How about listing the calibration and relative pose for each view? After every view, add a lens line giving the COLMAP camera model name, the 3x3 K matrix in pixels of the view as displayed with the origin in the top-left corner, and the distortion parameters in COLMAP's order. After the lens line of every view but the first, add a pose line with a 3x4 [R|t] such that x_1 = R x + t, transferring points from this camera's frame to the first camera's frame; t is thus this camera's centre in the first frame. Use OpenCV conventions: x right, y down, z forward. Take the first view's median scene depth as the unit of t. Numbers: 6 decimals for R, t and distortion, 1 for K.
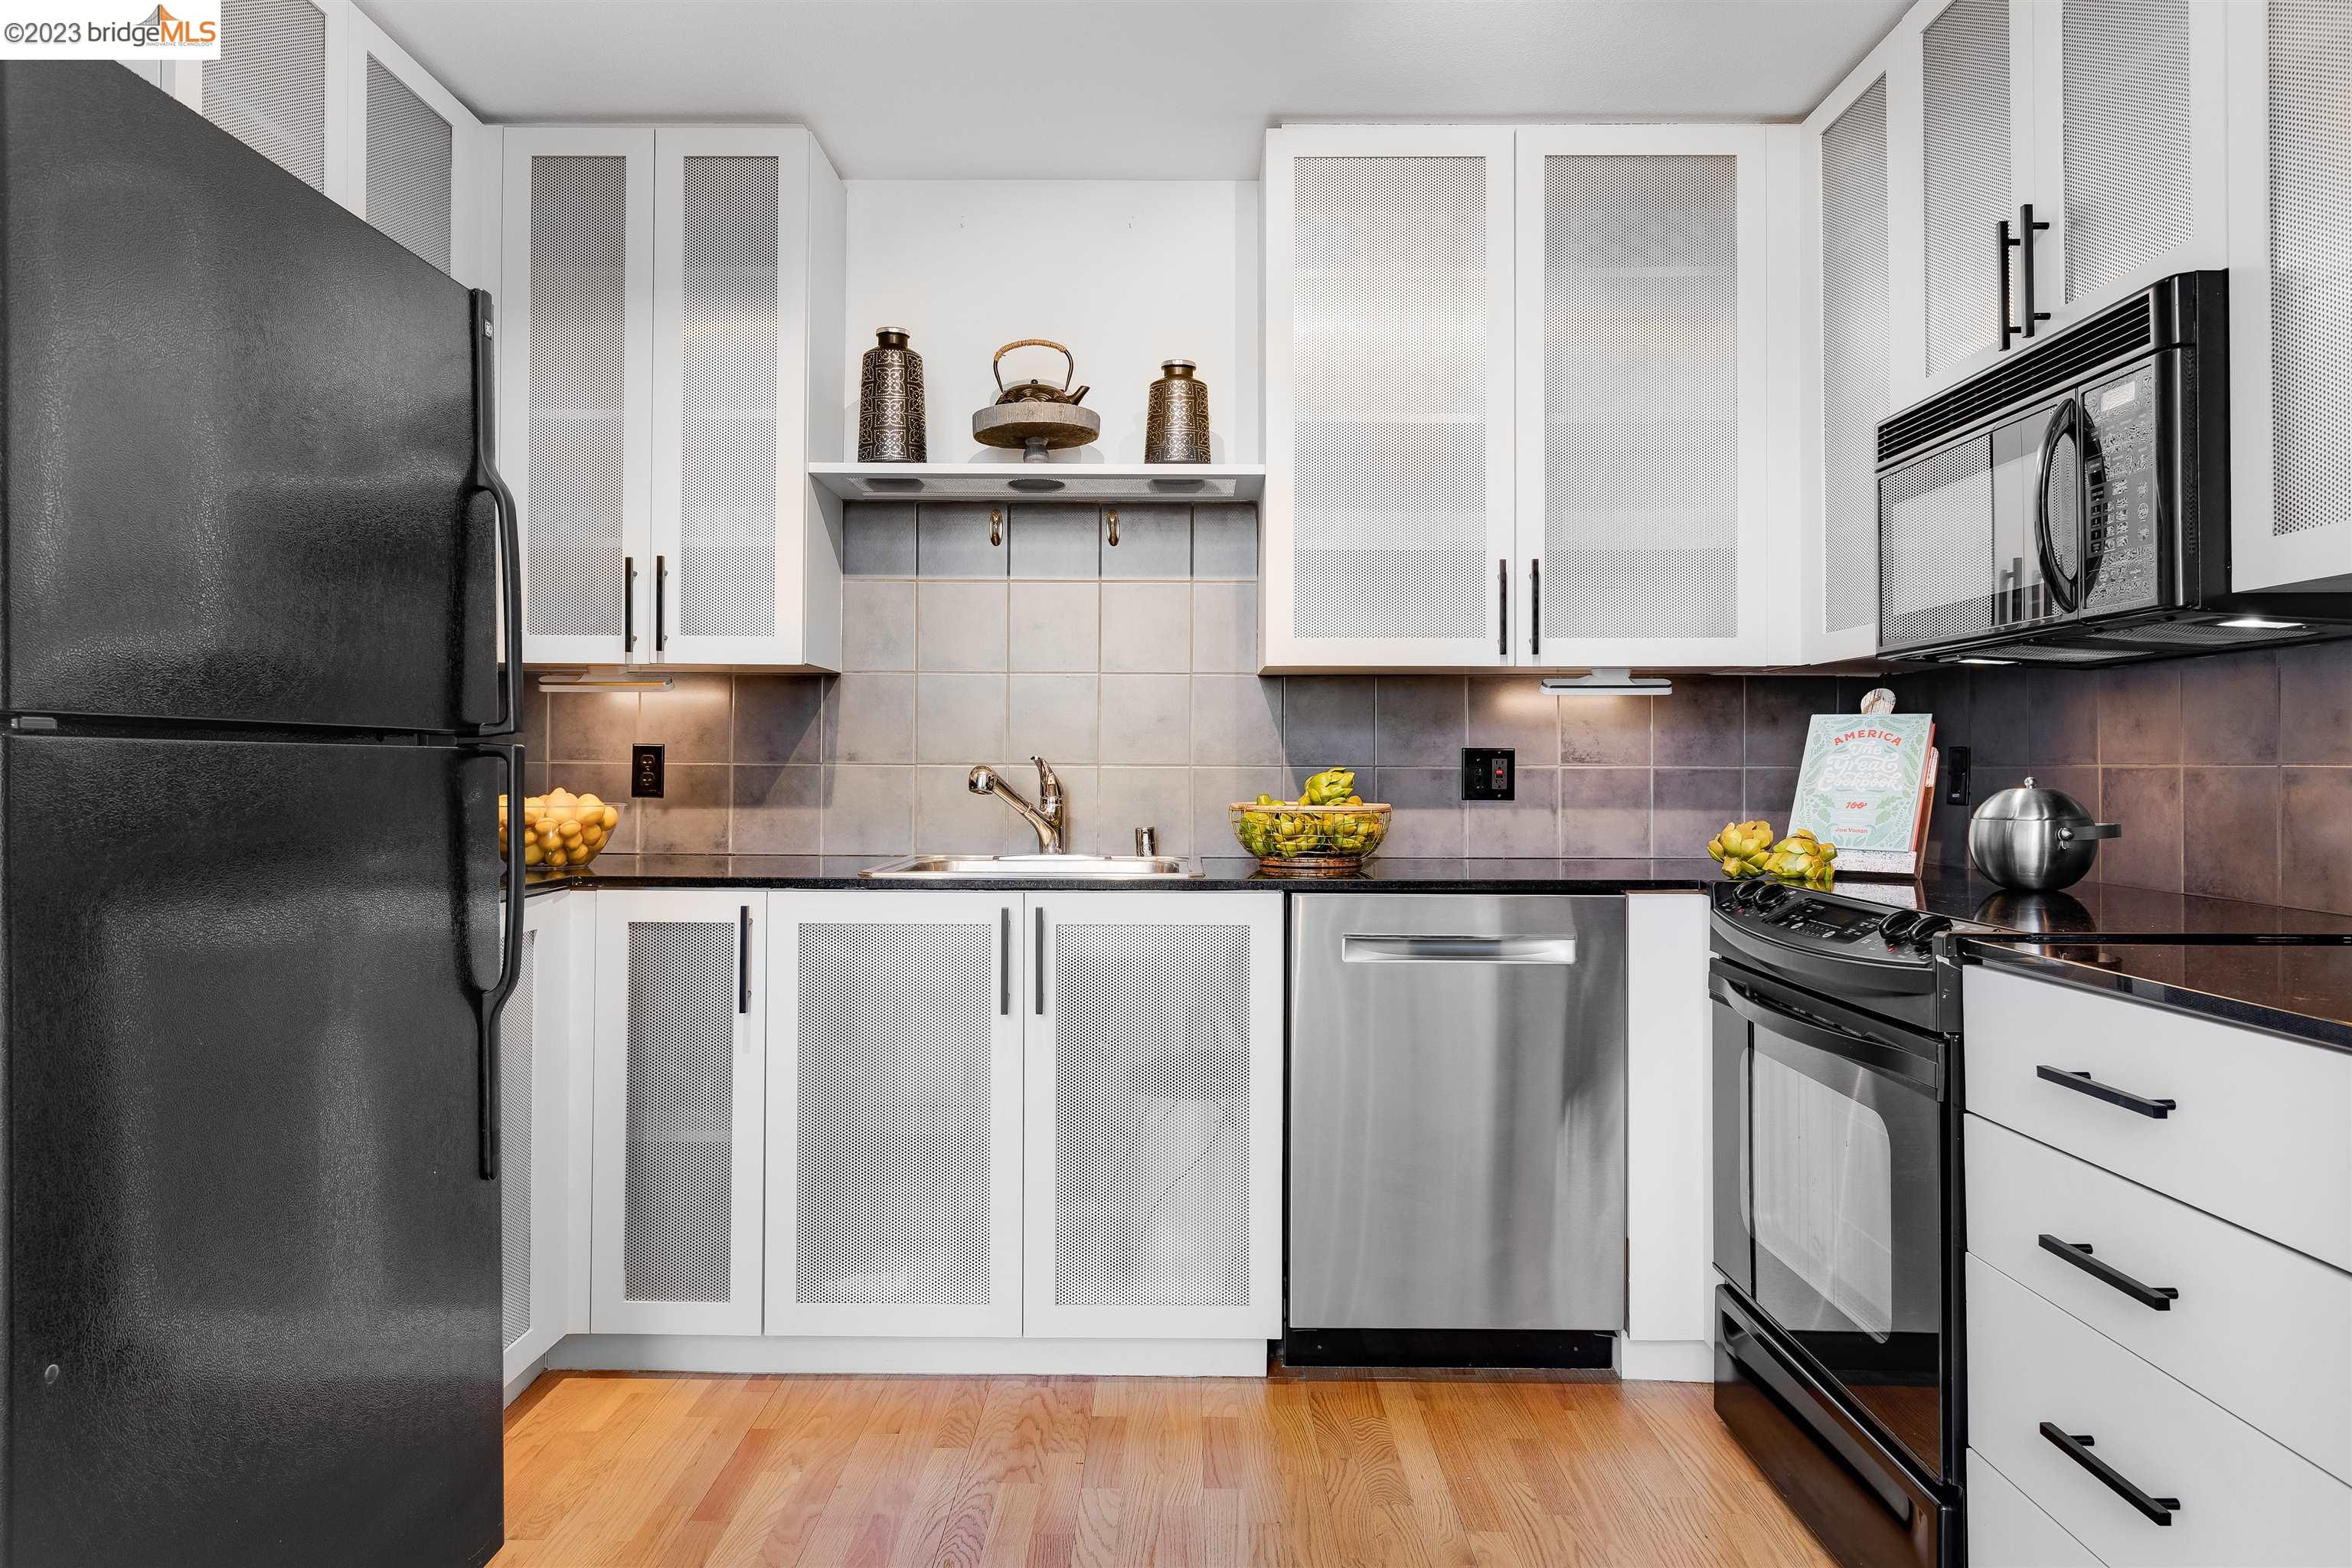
lens RADIAL K [[1510.5, 0, 1149.5], [0, 1510.5, 738.9], [0, 0, 1]] dist [-0.002985, -0.002163]
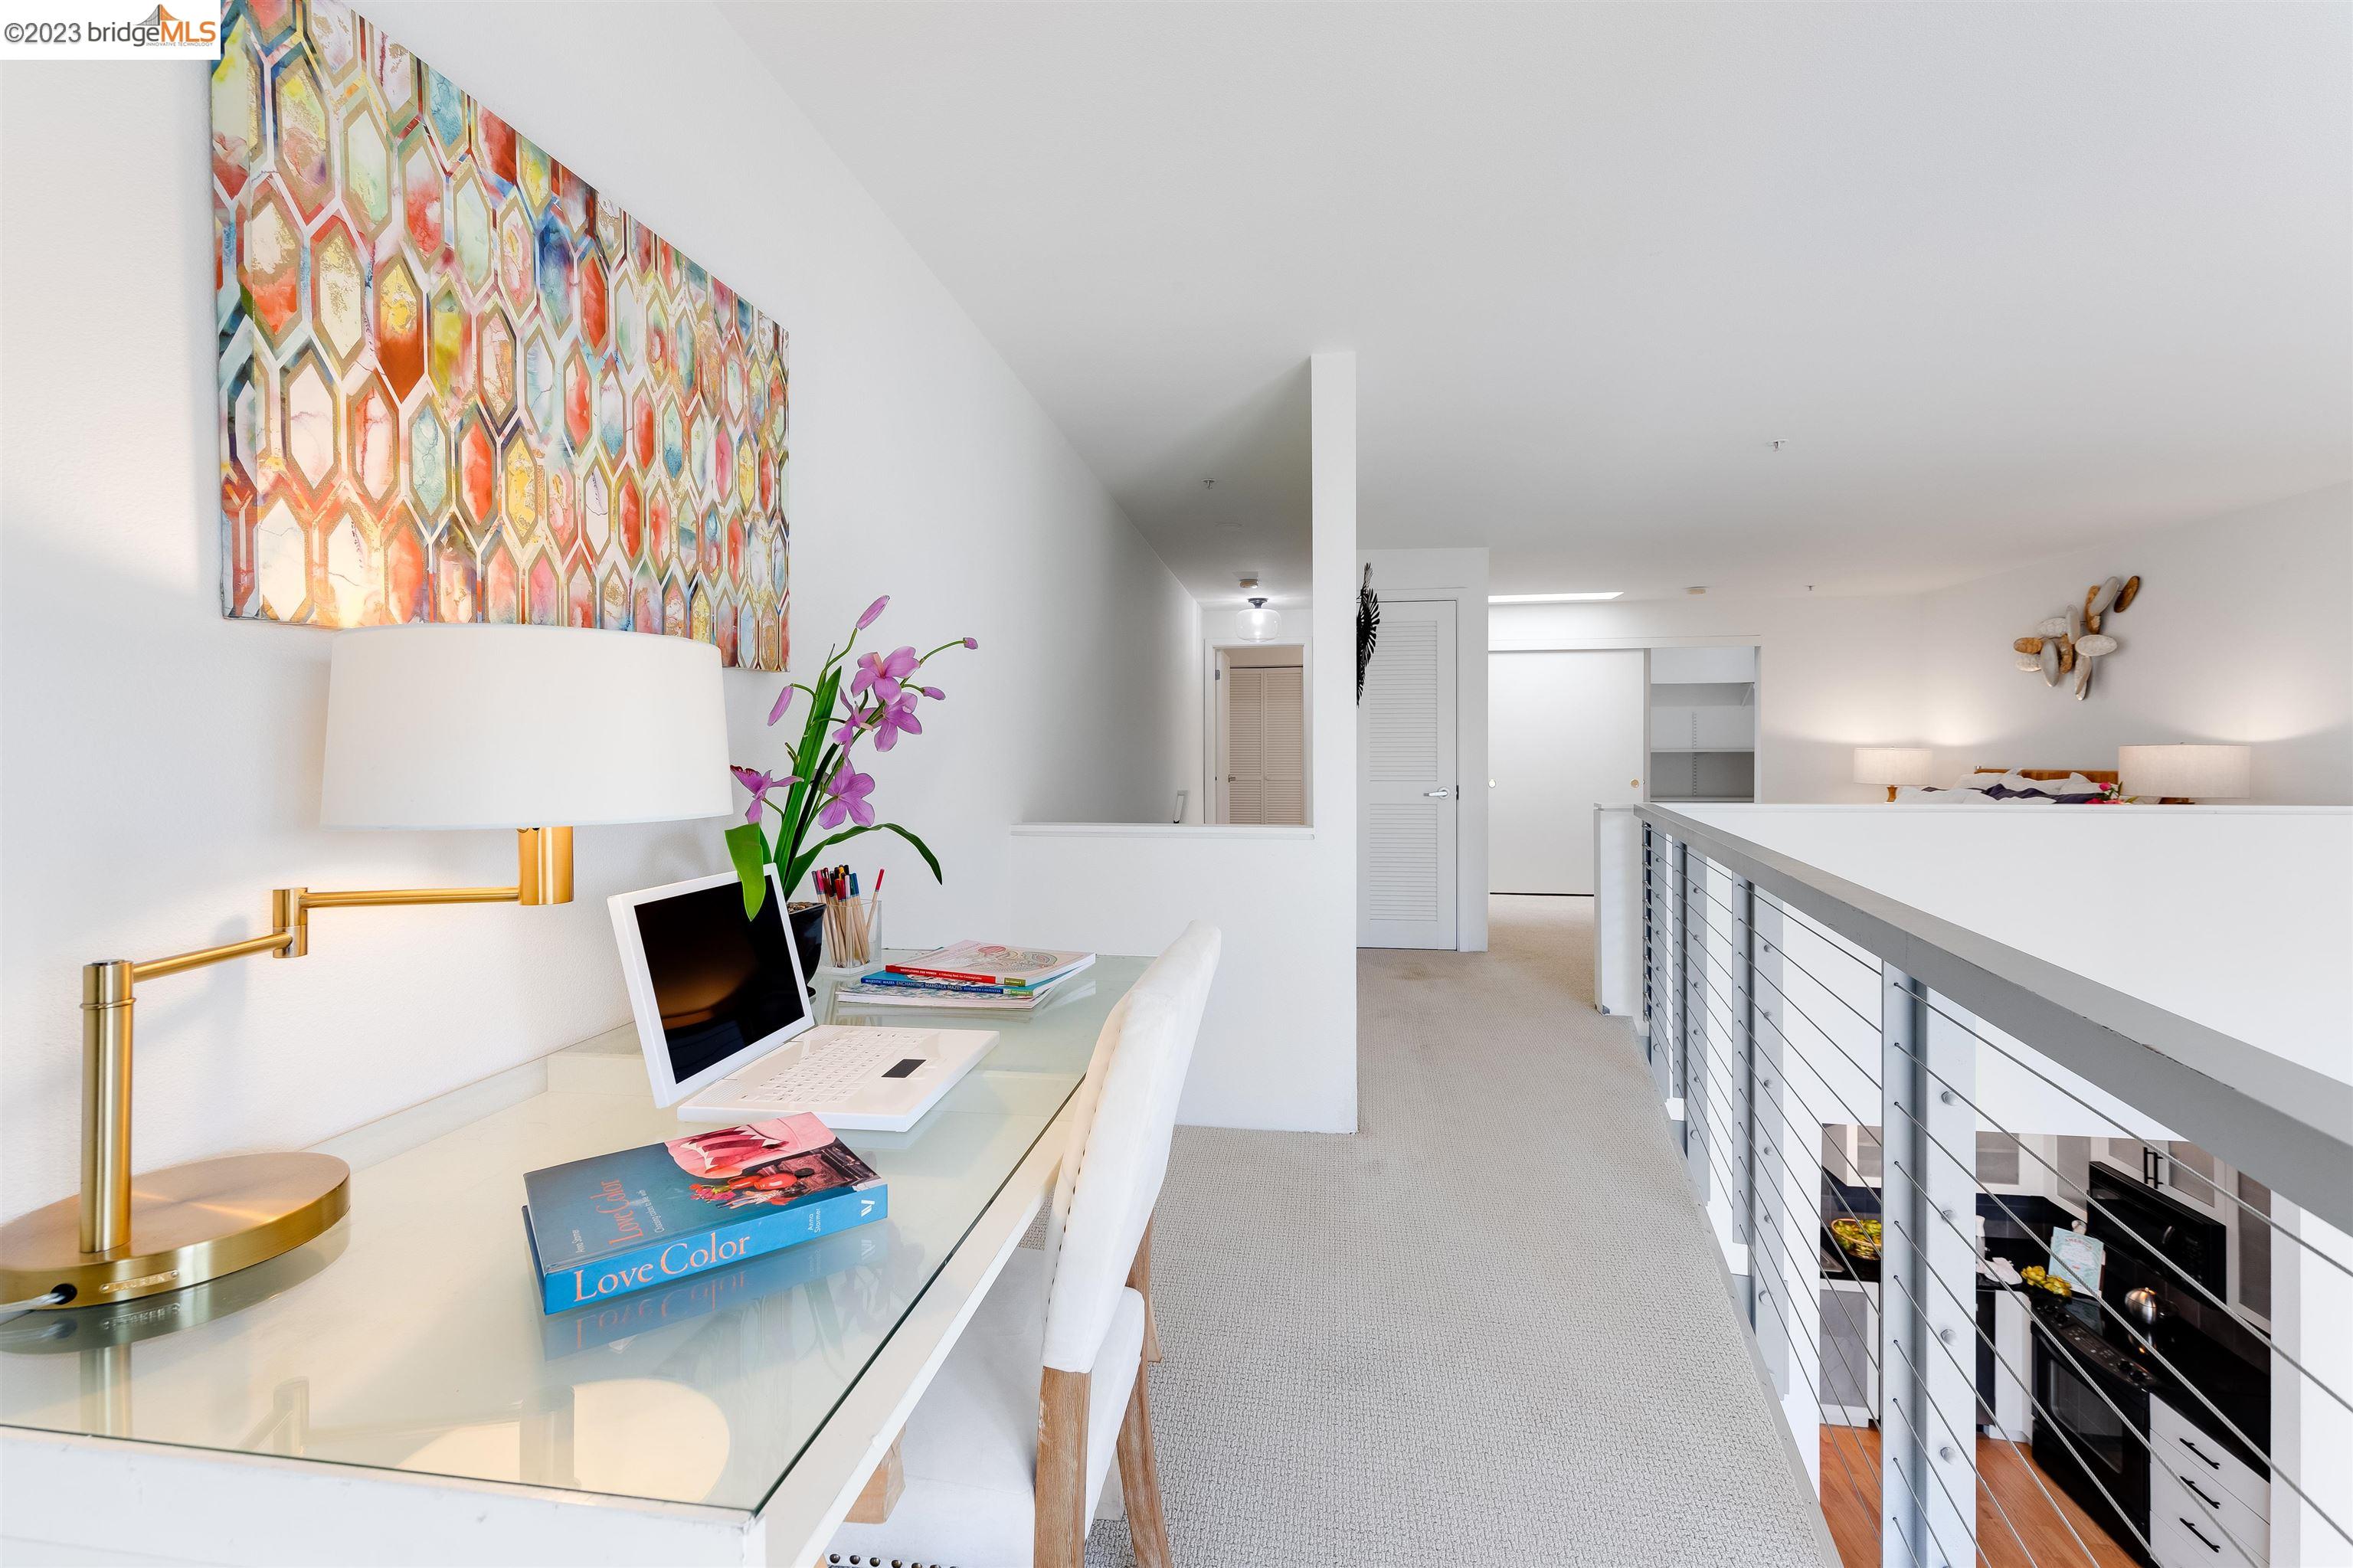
lens RADIAL K [[1010.5, 0, 1180.2], [0, 1010.5, 761.5], [0, 0, 1]] dist [0.009373, -0.000428]
pose [[0.991851, 0.000869, -0.127398, -1.144201], [0.001578, 0.999816, 0.019103, -1.079558], [0.127391, -0.019148, 0.991668, -1.365112]]
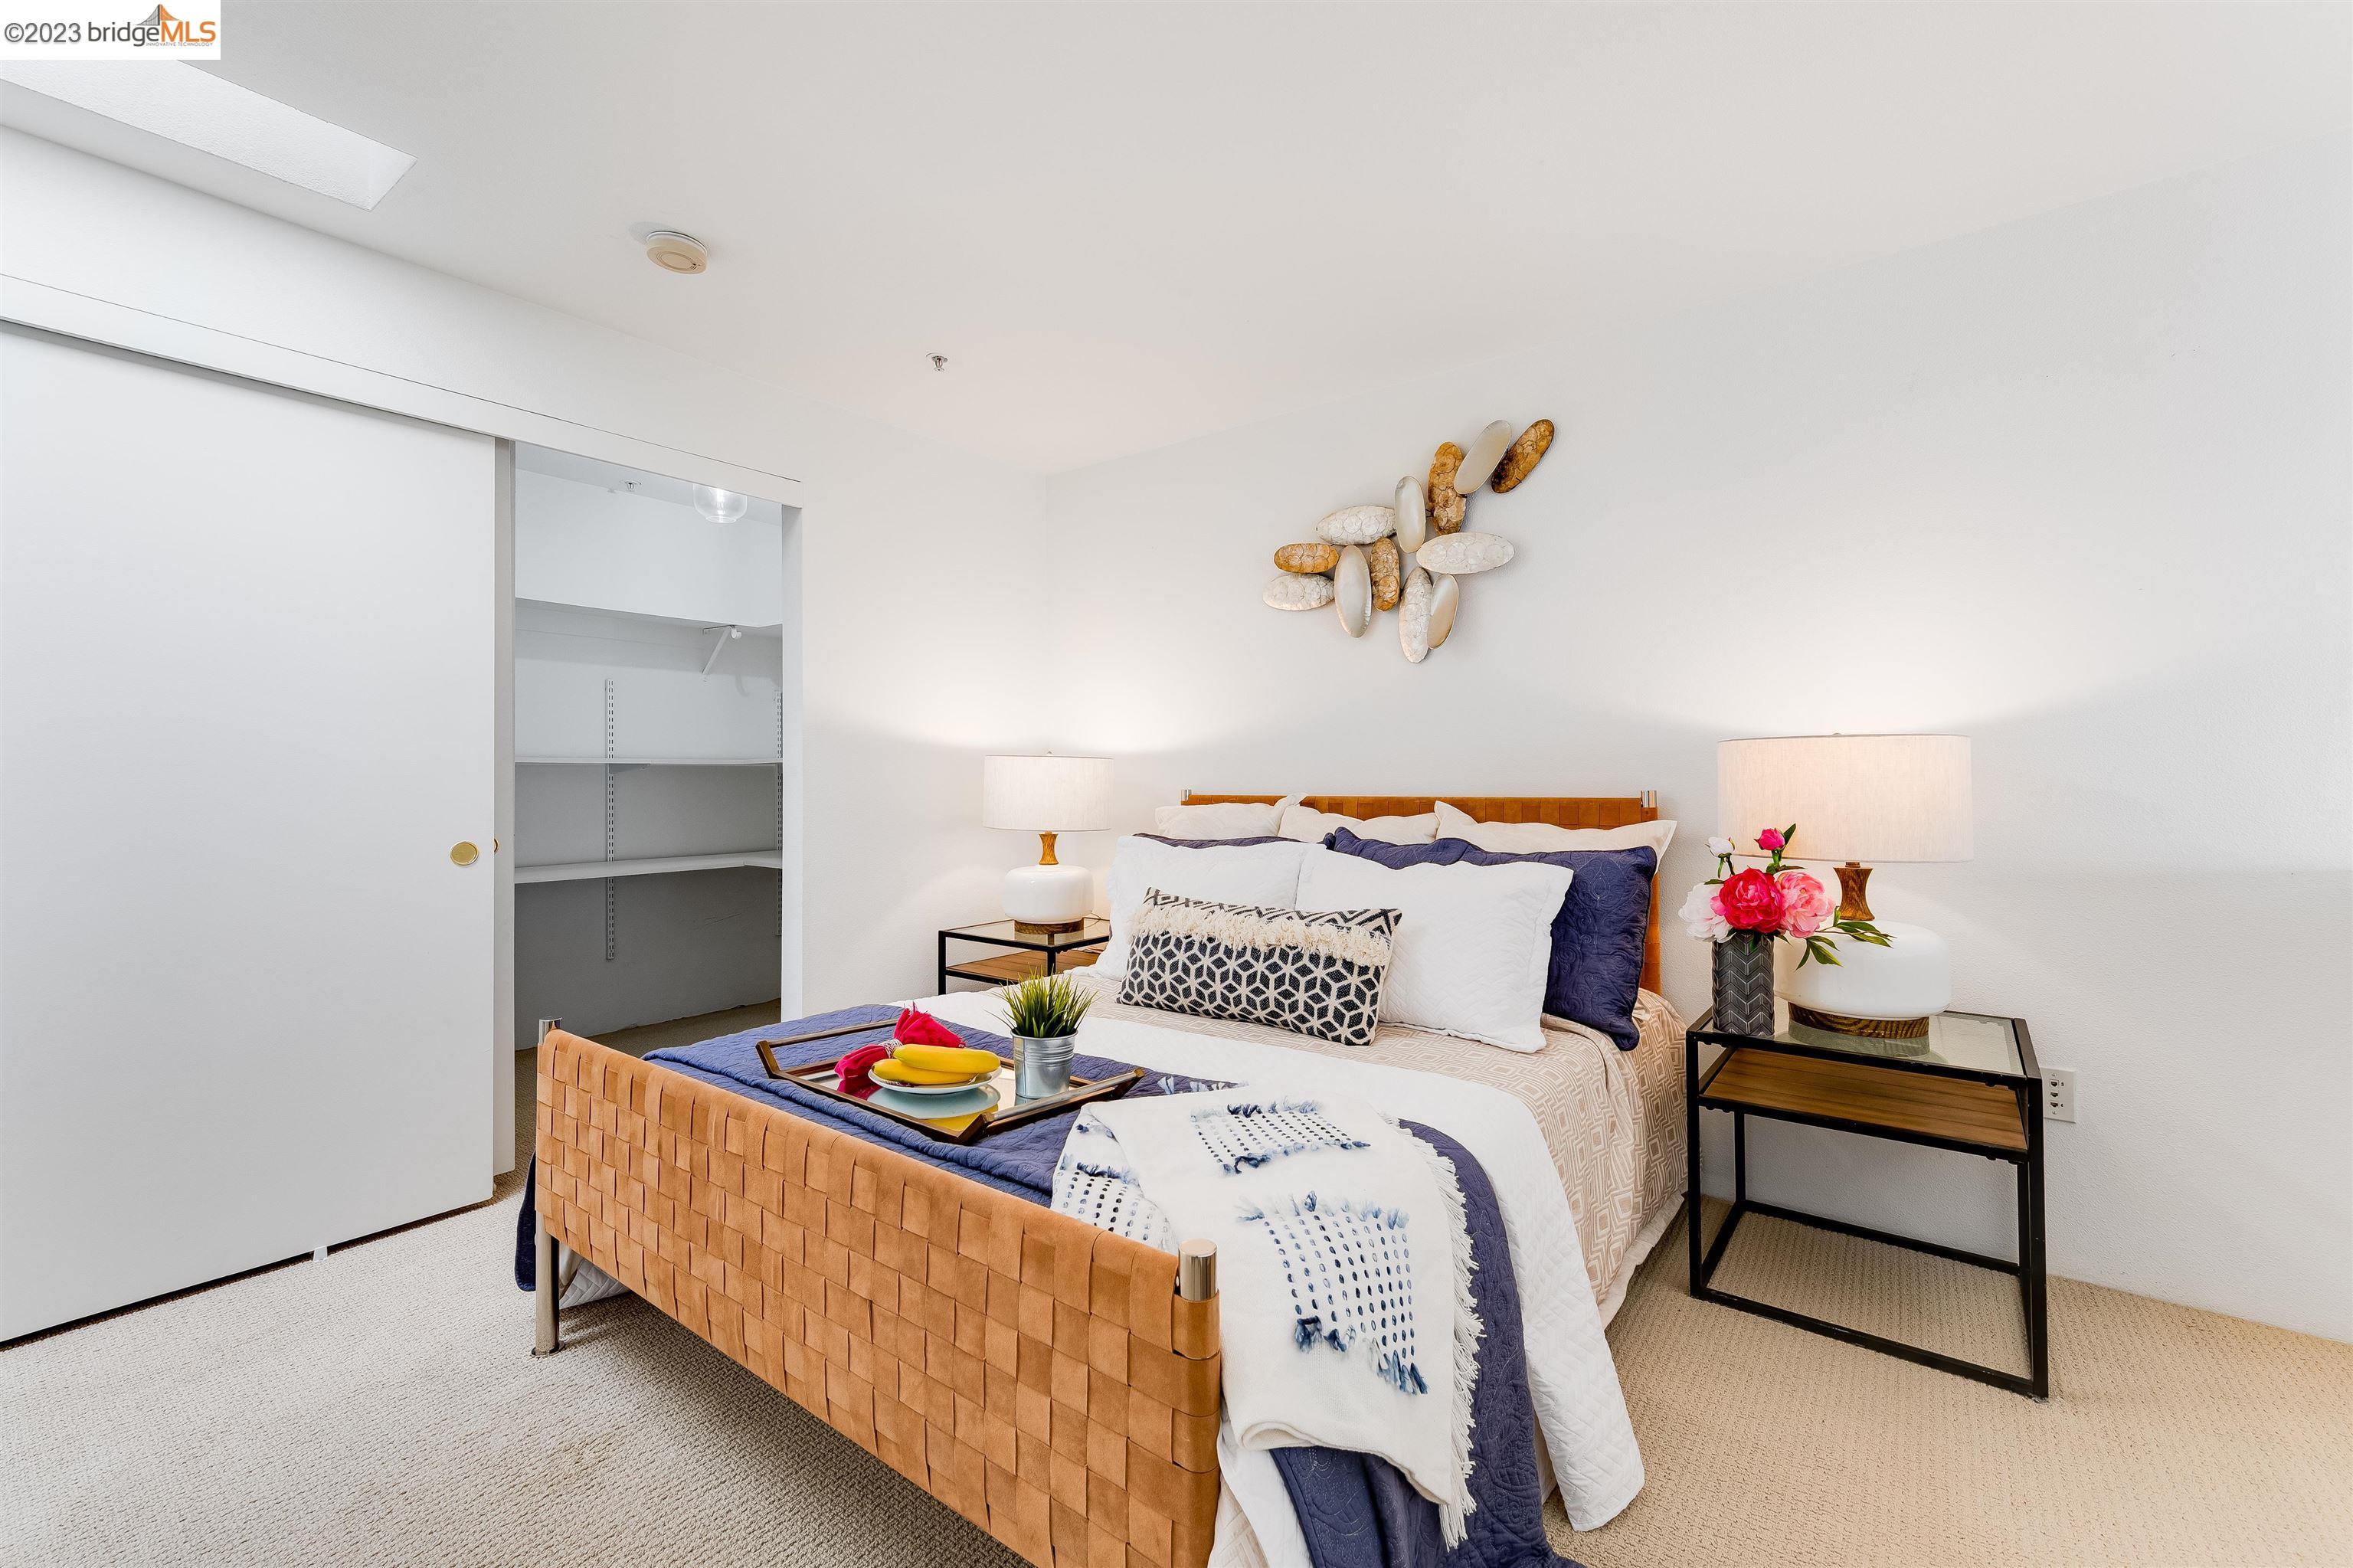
lens RADIAL K [[997.2, 0, 1177.0], [0, 997.2, 777.1], [0, 0, 1]] dist [0.001618, 0.000013]
pose [[0.609054, -0.005122, 0.793112, -0.514634], [-0.005748, 0.999924, 0.010872, -1.045693], [-0.793108, -0.011181, 0.608979, 0.721188]]
